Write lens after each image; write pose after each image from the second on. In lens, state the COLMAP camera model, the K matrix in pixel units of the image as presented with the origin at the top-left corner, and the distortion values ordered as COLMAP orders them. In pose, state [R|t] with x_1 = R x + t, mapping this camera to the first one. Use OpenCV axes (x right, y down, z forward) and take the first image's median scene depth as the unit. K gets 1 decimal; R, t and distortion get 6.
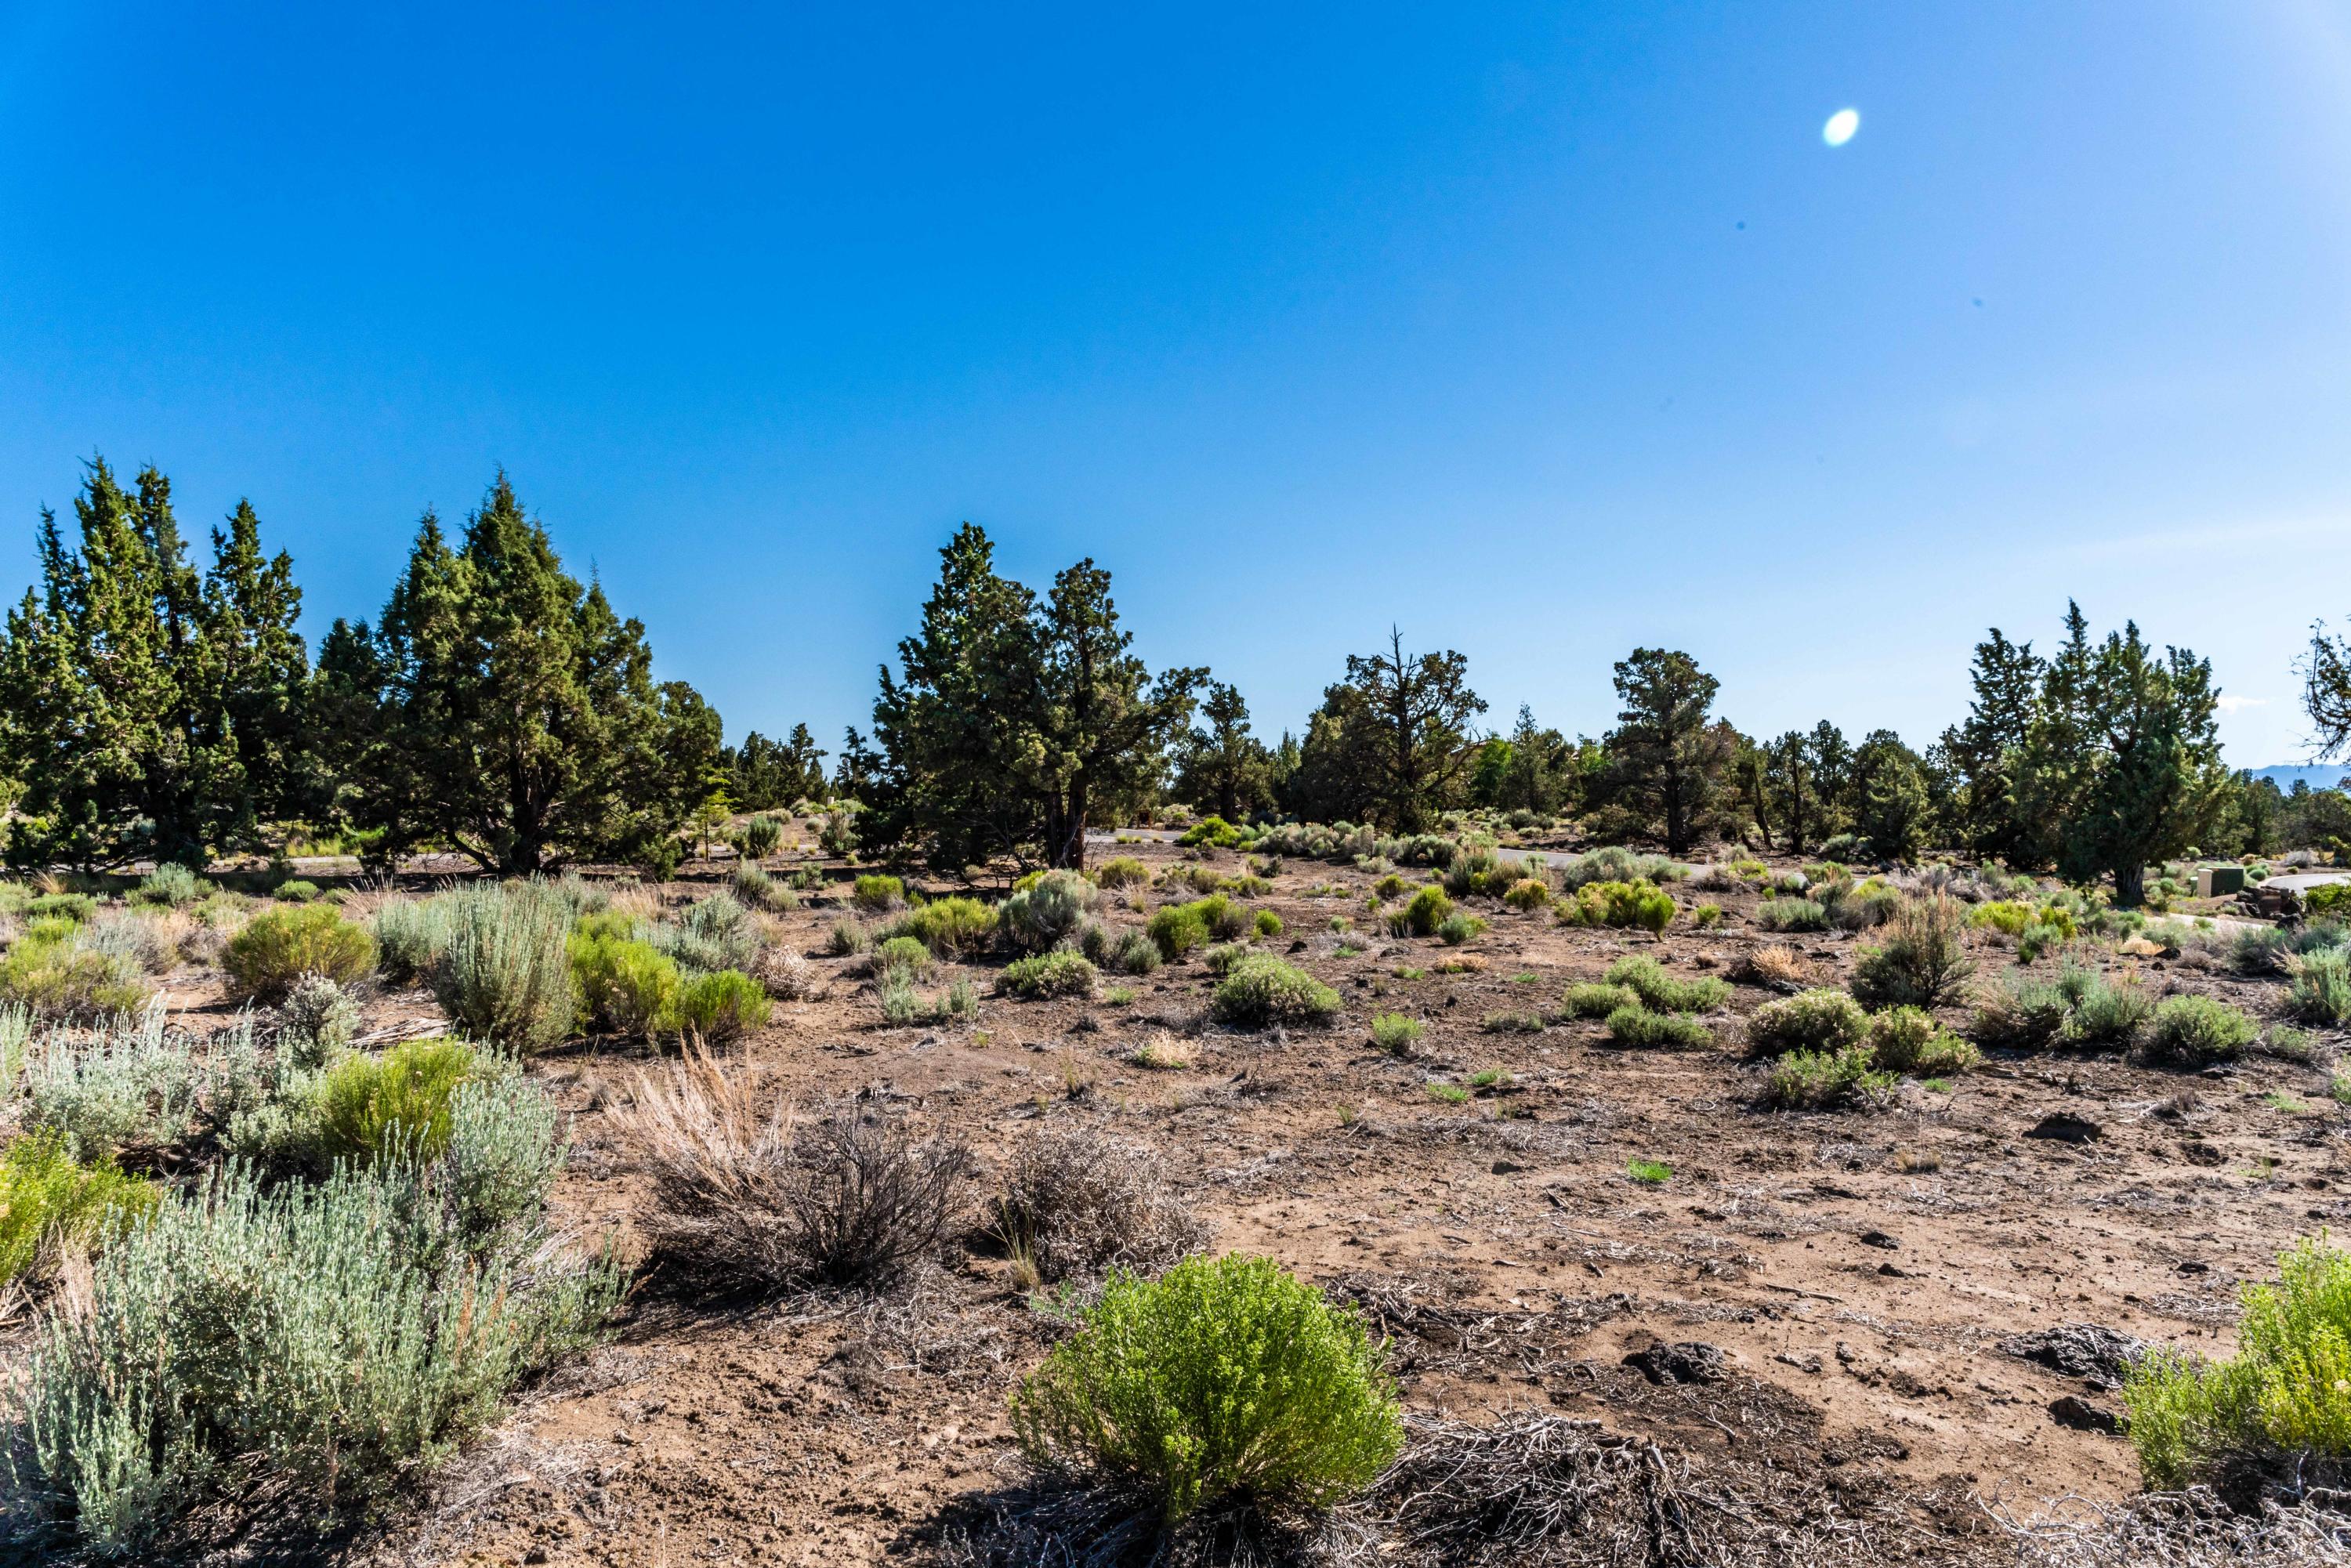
lens RADIAL K [[1649.5, 0, 1175.5], [0, 1649.5, 784.0], [0, 0, 1]] dist [0.001817, 0.002185]
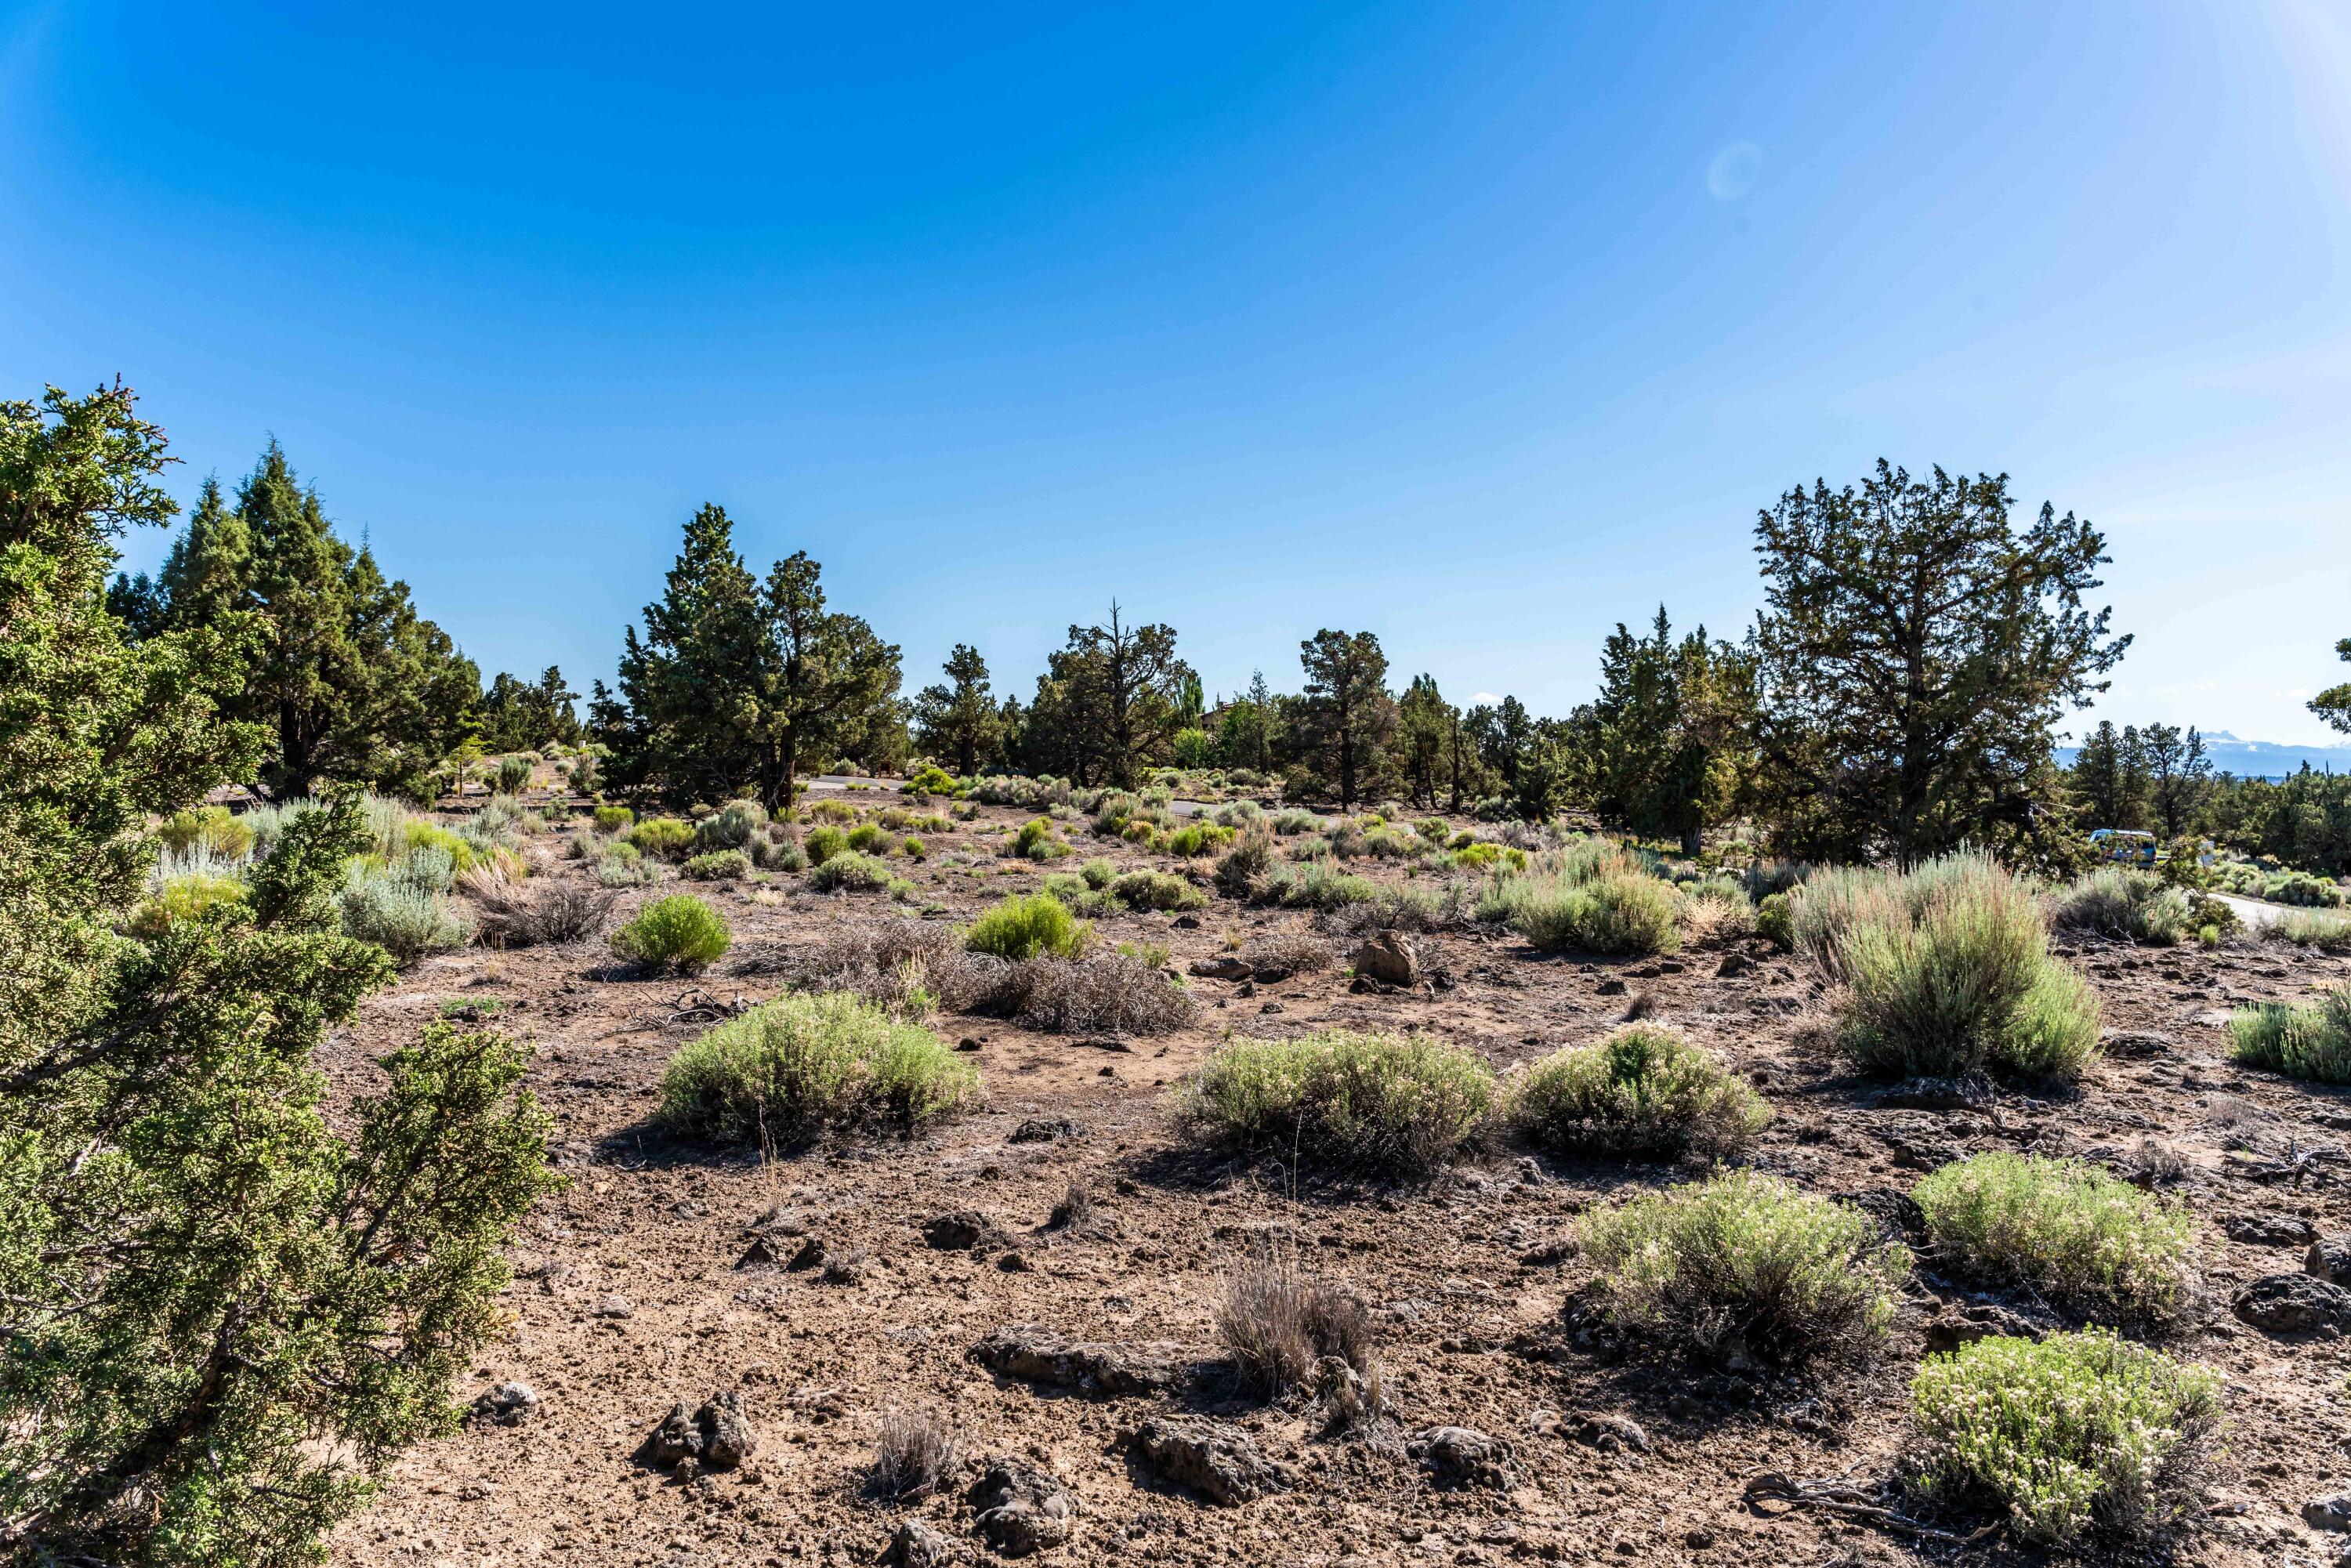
lens RADIAL K [[1607.2, 0, 1175.5], [0, 1607.2, 784.0], [0, 0, 1]] dist [-0.007189, -0.003546]
pose [[0.988862, 0.022529, 0.147124, 0.033270], [-0.026588, 0.999317, 0.025680, -0.002463], [-0.146444, -0.029306, 0.988785, -0.143622]]
